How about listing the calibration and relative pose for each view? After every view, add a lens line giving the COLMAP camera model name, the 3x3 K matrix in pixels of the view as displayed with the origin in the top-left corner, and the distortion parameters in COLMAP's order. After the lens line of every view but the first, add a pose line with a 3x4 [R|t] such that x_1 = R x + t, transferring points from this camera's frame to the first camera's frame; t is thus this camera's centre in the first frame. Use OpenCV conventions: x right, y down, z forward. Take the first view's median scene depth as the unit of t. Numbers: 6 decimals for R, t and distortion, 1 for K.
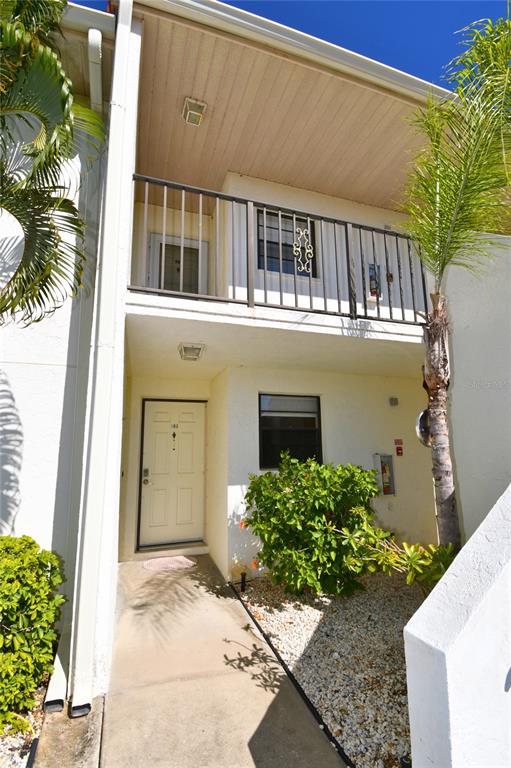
lens RADIAL K [[411.8, 0, 275.4], [0, 411.8, 372.4], [0, 0, 1]] dist [0.026054, -0.050841]
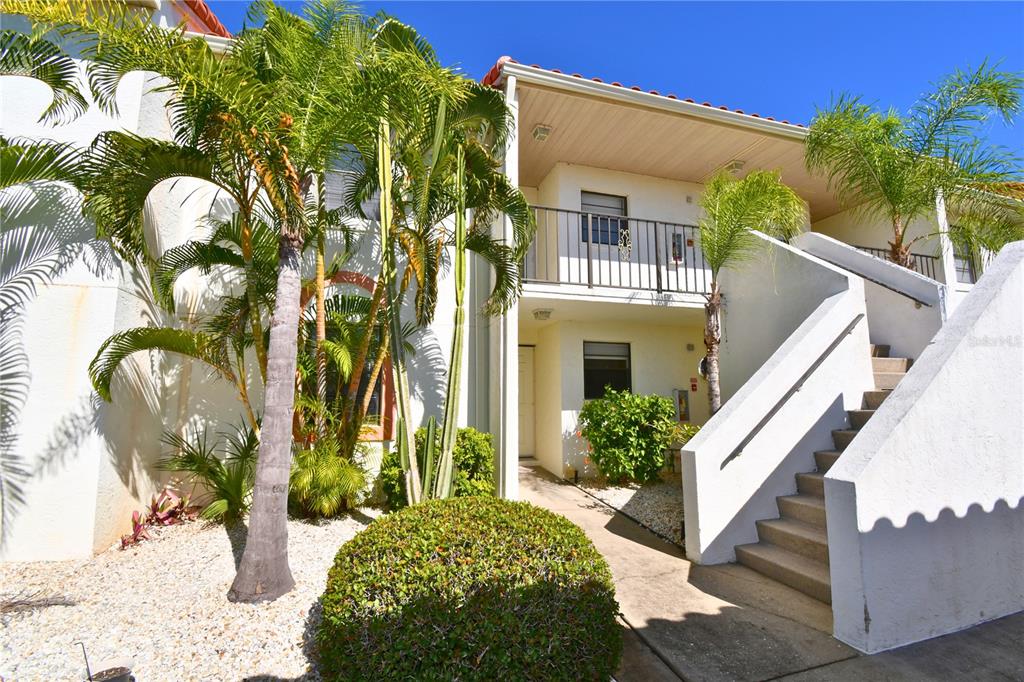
lens RADIAL K [[549.1, 0, 526.4], [0, 549.1, 336.5], [0, 0, 1]] dist [0.026054, -0.050841]
pose [[0.999346, 0.003989, -0.035951, -0.200588], [-0.001217, 0.997046, 0.076793, -0.122056], [0.036152, -0.076699, 0.996399, -0.915246]]
